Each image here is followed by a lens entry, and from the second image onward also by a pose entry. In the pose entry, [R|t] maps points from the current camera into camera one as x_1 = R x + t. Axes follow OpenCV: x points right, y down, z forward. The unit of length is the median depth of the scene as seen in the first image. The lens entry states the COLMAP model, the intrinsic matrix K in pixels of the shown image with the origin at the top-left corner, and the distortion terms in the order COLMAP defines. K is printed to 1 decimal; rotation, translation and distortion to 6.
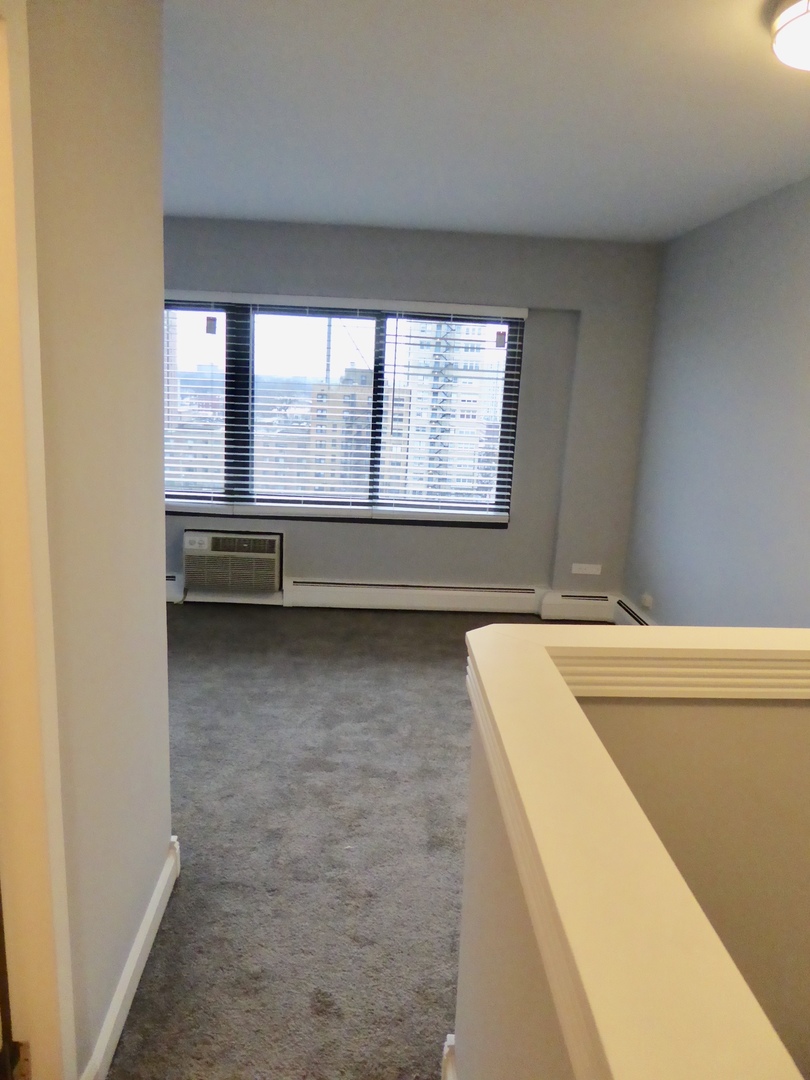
lens RADIAL K [[762.7, 0, 407.9], [0, 762.7, 541.0], [0, 0, 1]] dist [-0.045296, 0.028127]
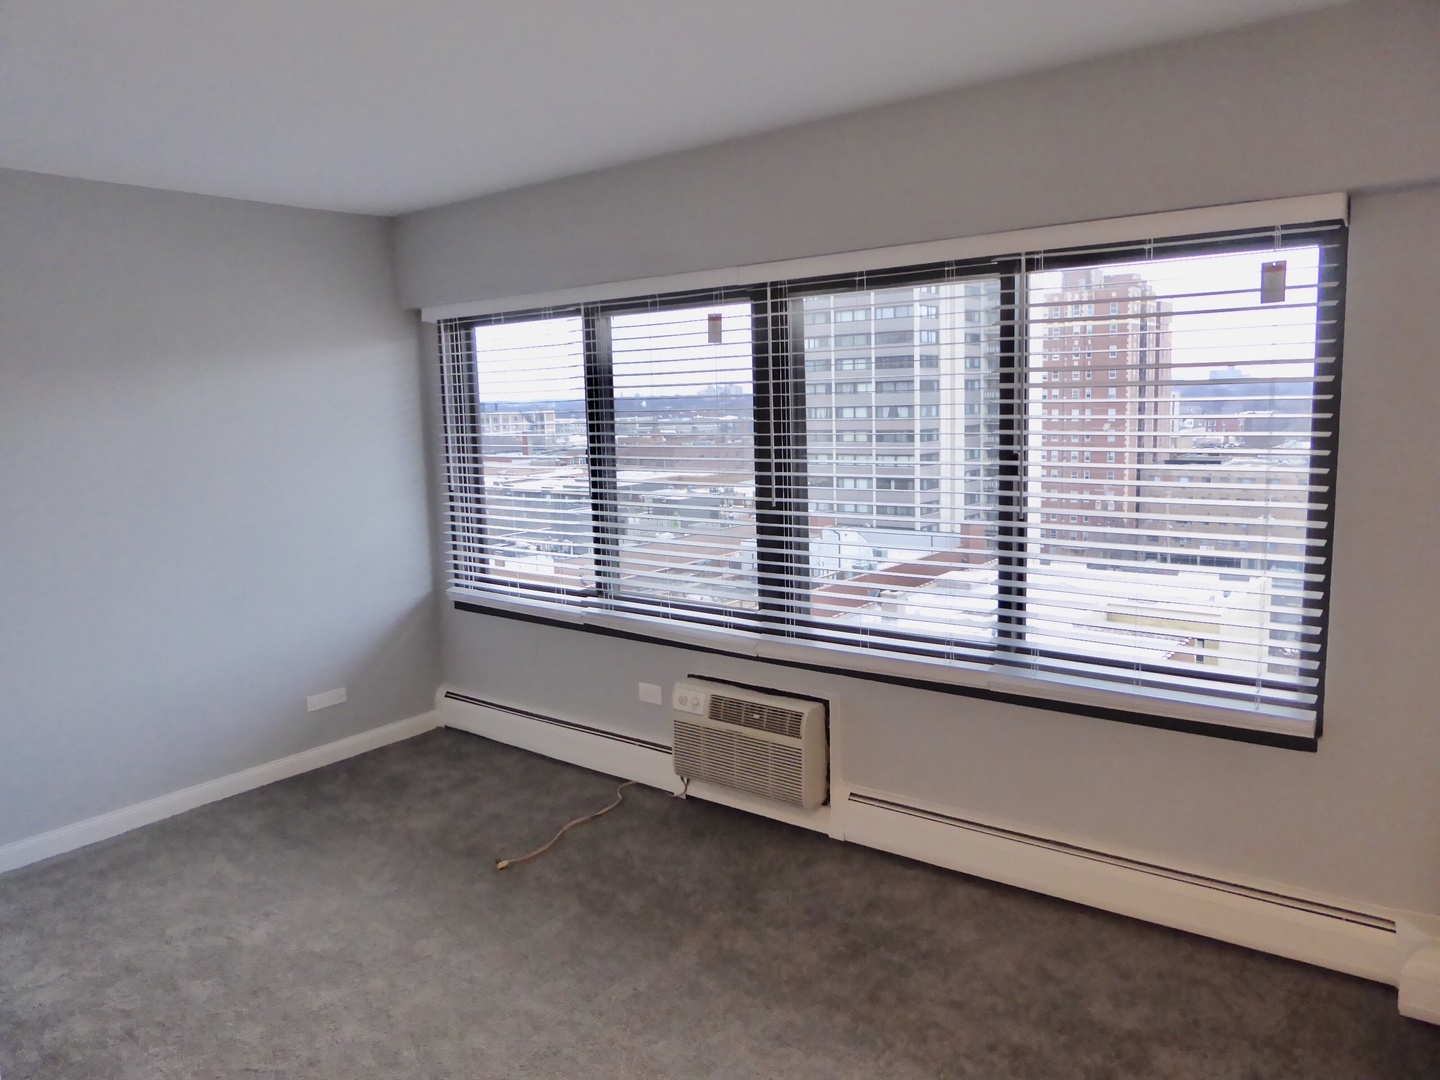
lens RADIAL K [[1017.0, 0, 723.7], [0, 1017.0, 543.6], [0, 0, 1]] dist [-0.045296, 0.028127]
pose [[0.768741, 0.020849, -0.639220, 0.234982], [-0.068843, 0.996359, -0.050294, -0.080429], [0.635844, 0.082669, 0.767378, 0.411428]]
